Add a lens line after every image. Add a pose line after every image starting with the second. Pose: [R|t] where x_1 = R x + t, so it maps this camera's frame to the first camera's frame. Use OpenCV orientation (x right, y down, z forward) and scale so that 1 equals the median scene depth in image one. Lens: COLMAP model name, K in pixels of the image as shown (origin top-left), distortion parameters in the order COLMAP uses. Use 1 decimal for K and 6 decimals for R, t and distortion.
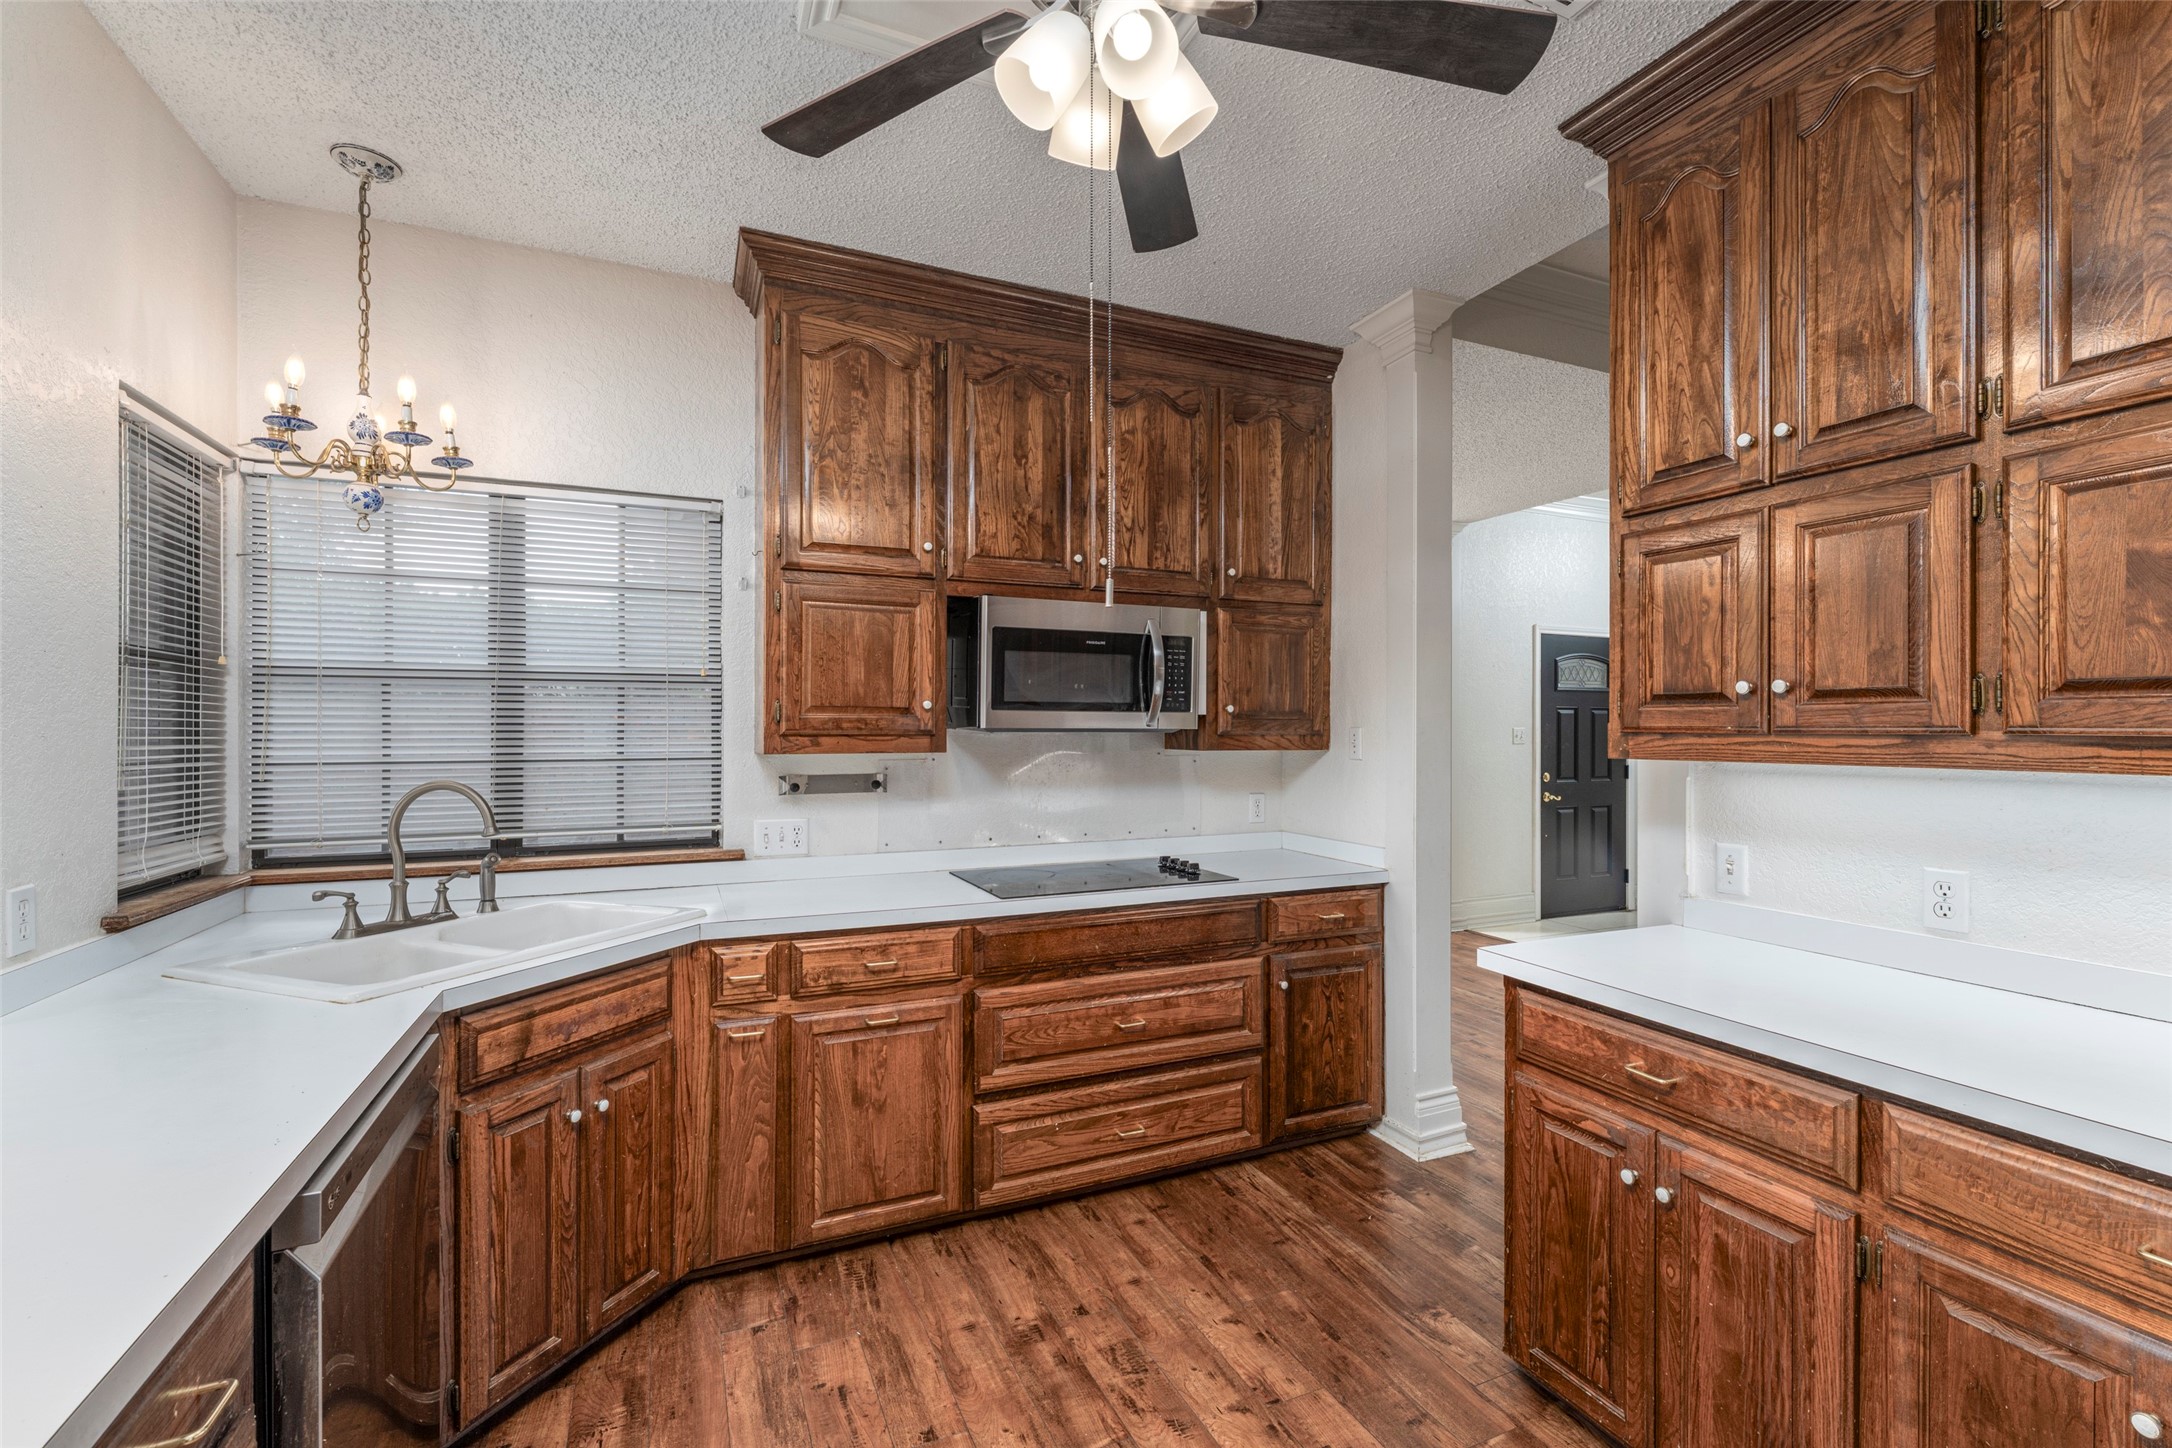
lens RADIAL K [[964.2, 0, 1136.5], [0, 964.2, 728.2], [0, 0, 1]] dist [-0.002353, -0.000462]
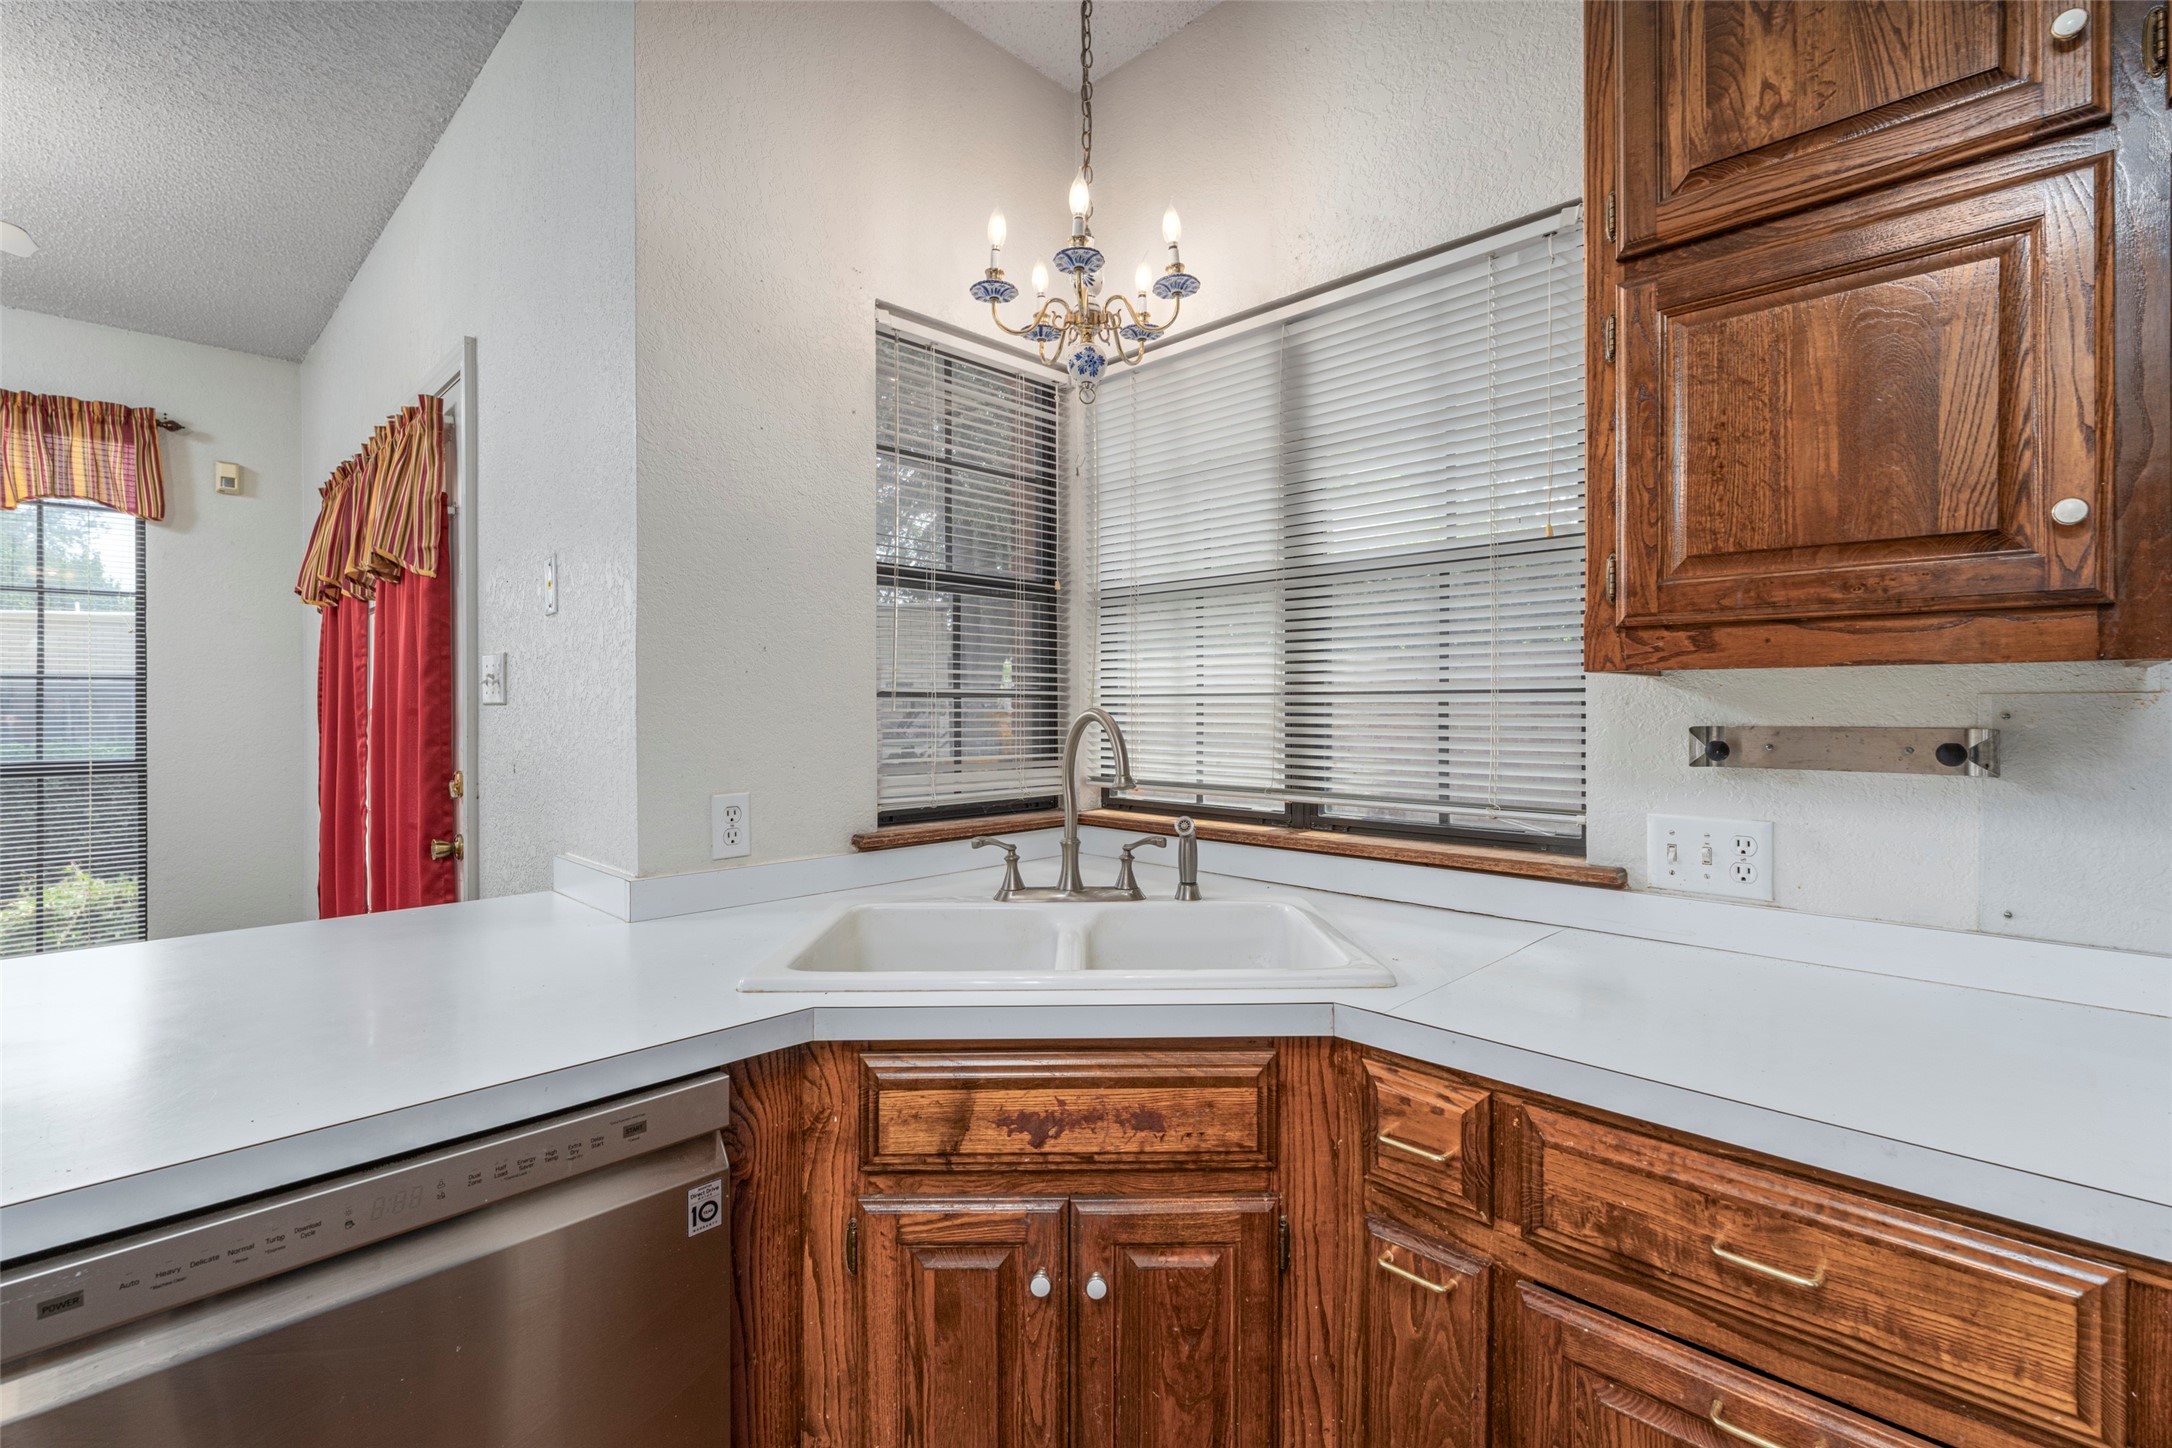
lens RADIAL K [[964.2, 0, 1089.0], [0, 964.2, 708.8], [0, 0, 1]] dist [-0.002353, -0.000462]
pose [[0.343261, 0.000900, -0.939240, -0.027759], [-0.001940, 0.999998, 0.000250, 0.044561], [0.939238, 0.001737, 0.343262, 0.601473]]
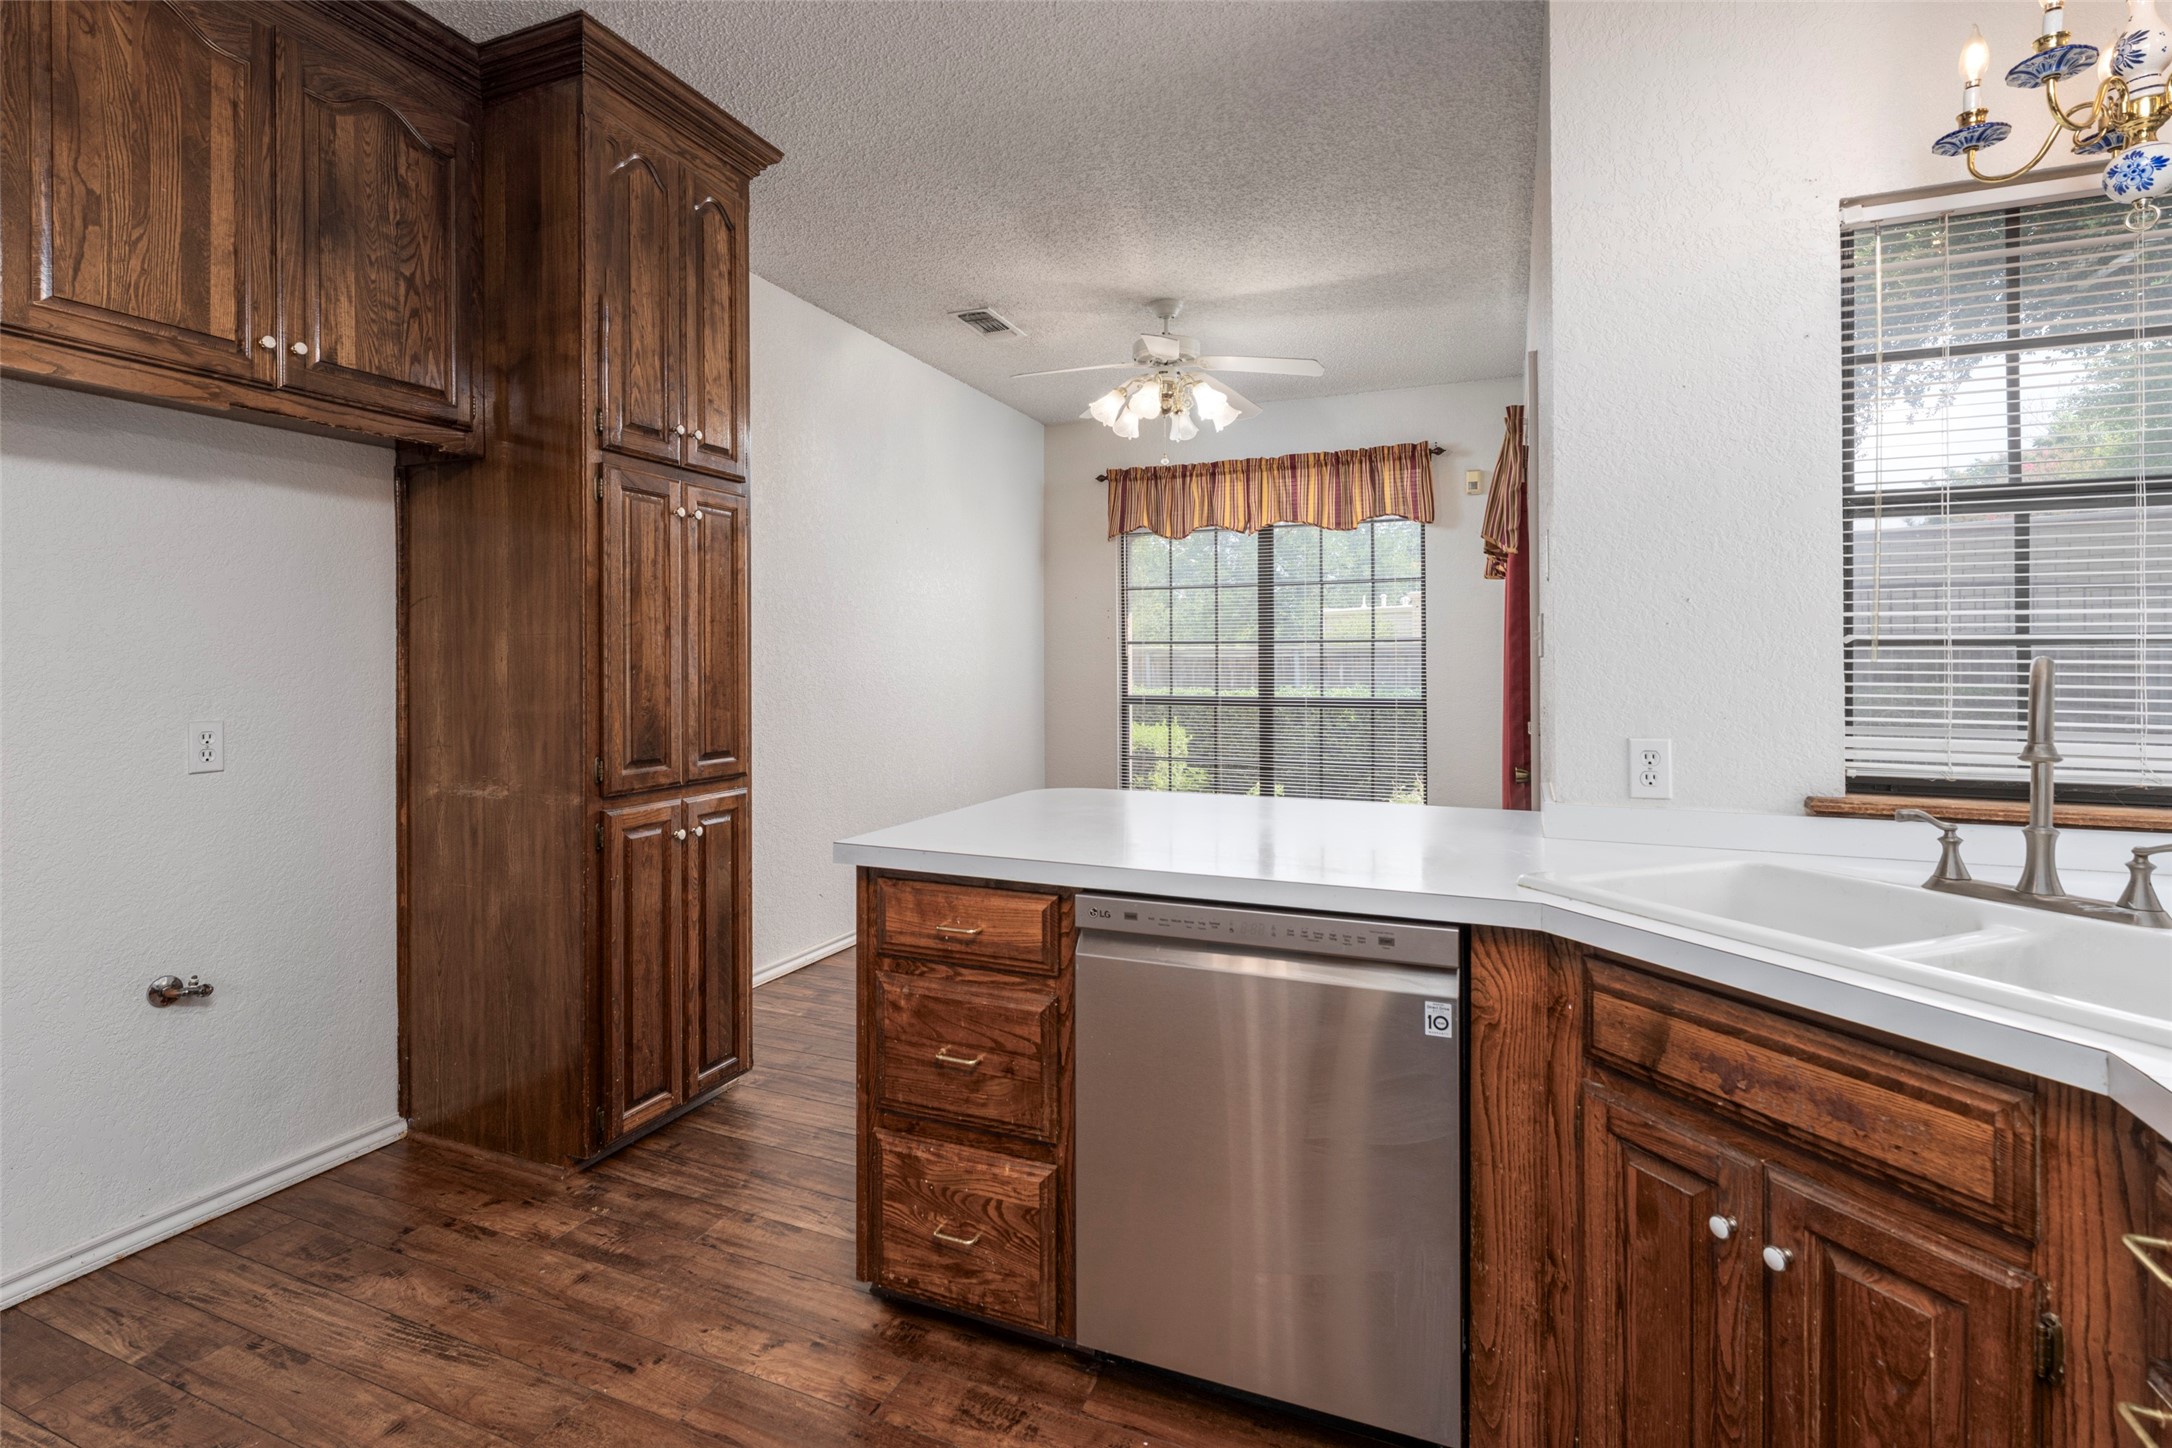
lens RADIAL K [[1047.0, 0, 1074.9], [0, 1047.0, 670.7], [0, 0, 1]] dist [0.004382, -0.000372]
pose [[-0.744620, 0.005144, -0.667469, 0.087266], [-0.000506, 0.999966, 0.008270, 0.047089], [0.667489, 0.006496, -0.744591, 0.872604]]
